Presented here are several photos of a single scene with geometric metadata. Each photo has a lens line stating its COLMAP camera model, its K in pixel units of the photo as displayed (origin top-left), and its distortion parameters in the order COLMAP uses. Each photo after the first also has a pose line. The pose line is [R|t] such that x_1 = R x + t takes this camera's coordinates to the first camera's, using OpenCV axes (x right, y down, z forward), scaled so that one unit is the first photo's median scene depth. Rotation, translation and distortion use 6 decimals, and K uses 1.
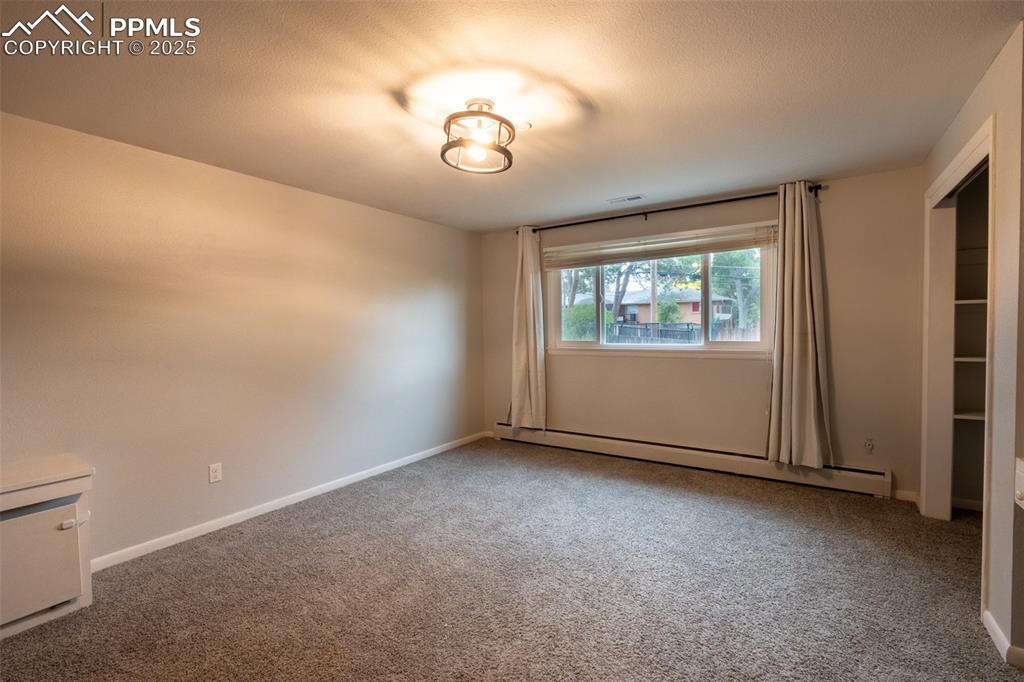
lens RADIAL K [[451.3, 0, 507.6], [0, 451.3, 340.0], [0, 0, 1]] dist [-0.009150, 0.000426]
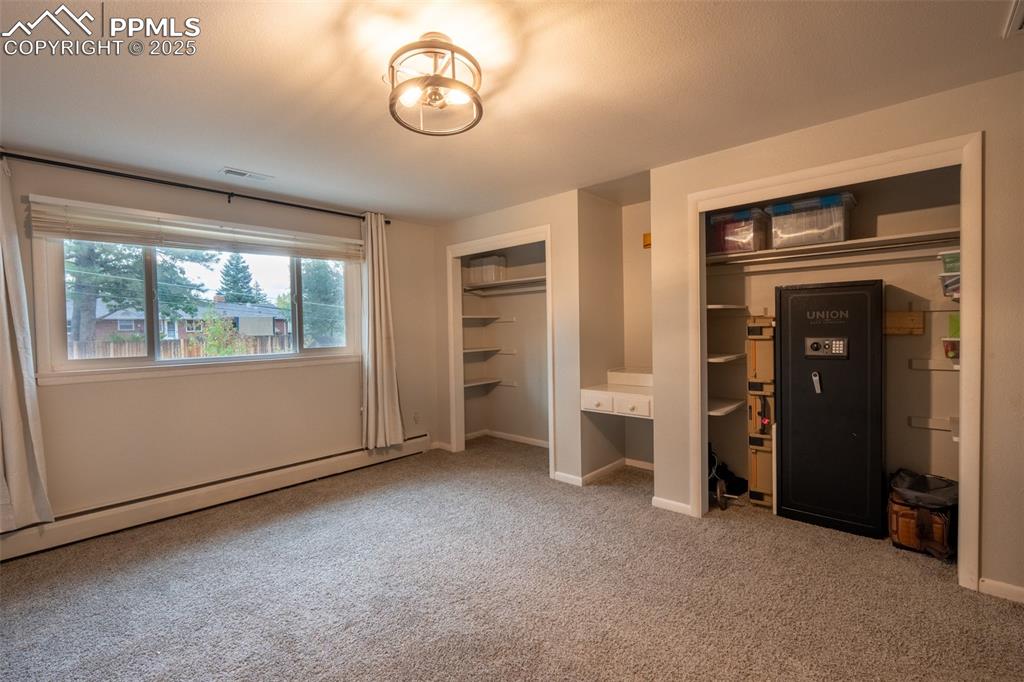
lens RADIAL K [[451.3, 0, 507.6], [0, 451.3, 340.0], [0, 0, 1]] dist [-0.009150, 0.000426]
pose [[0.153623, -0.016330, 0.987995, -0.500374], [0.044726, 0.998954, 0.009557, -0.005930], [-0.987117, 0.042721, 0.154193, 0.470603]]
